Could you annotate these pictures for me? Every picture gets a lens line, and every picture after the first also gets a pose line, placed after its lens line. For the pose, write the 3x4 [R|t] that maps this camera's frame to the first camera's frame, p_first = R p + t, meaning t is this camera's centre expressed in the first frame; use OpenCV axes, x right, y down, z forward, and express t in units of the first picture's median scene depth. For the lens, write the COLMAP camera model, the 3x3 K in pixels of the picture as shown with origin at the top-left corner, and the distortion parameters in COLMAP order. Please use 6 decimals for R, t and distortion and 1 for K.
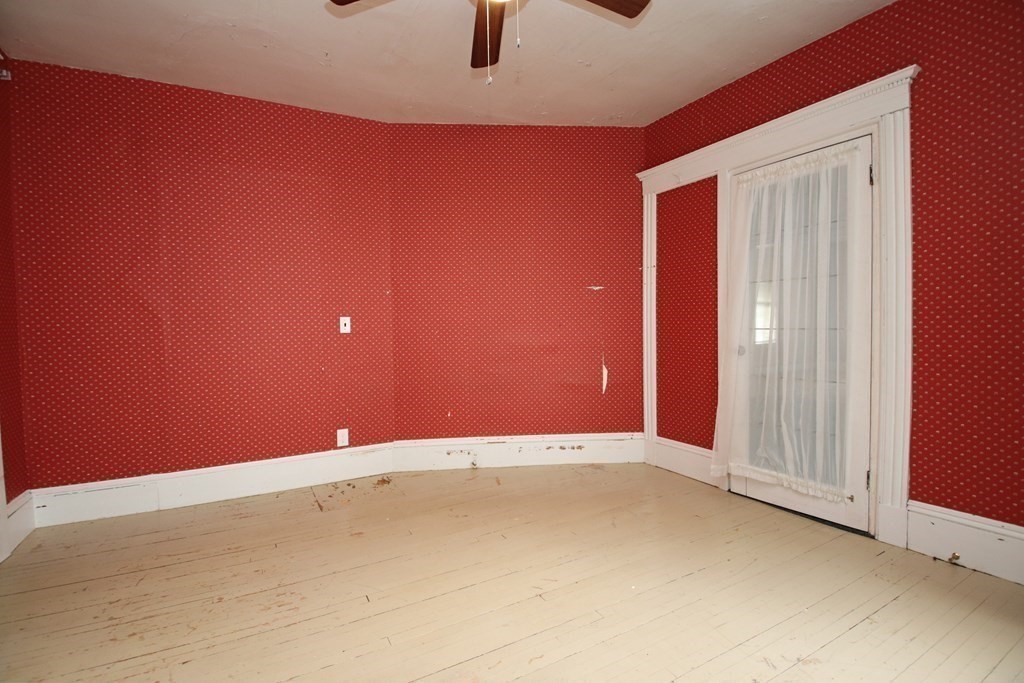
lens RADIAL K [[481.0, 0, 513.8], [0, 481.0, 338.4], [0, 0, 1]] dist [0.014836, -0.018900]
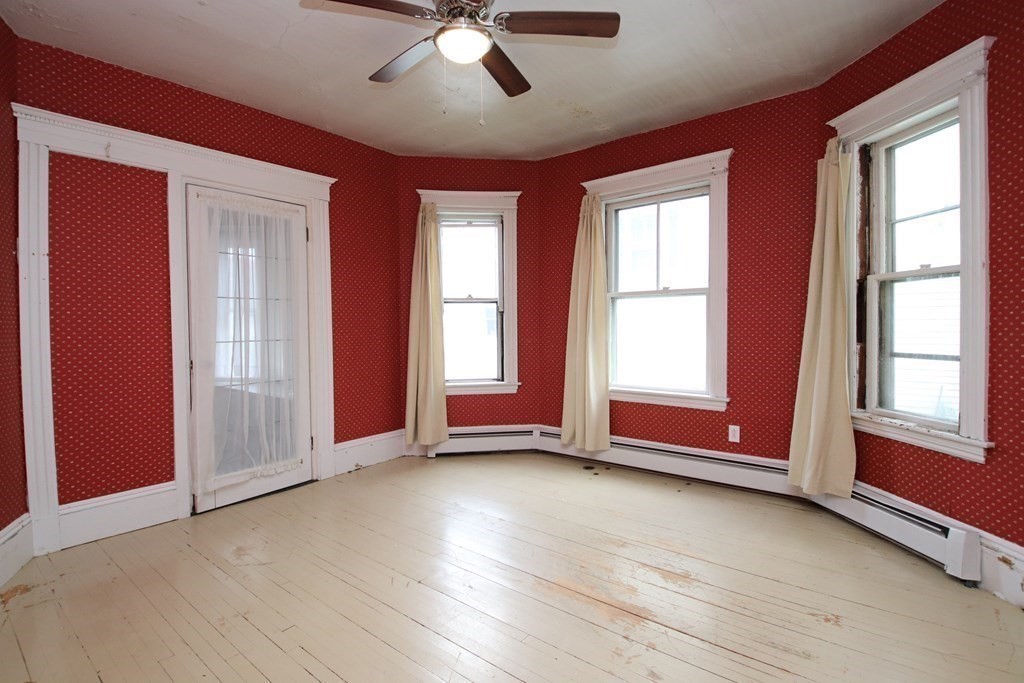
lens RADIAL K [[481.0, 0, 512.5], [0, 481.0, 337.9], [0, 0, 1]] dist [0.014836, -0.018900]
pose [[-0.364822, -0.005278, 0.931062, -0.693163], [0.044504, 0.998742, 0.023100, -0.025073], [-0.930013, 0.049863, -0.364128, 0.785768]]
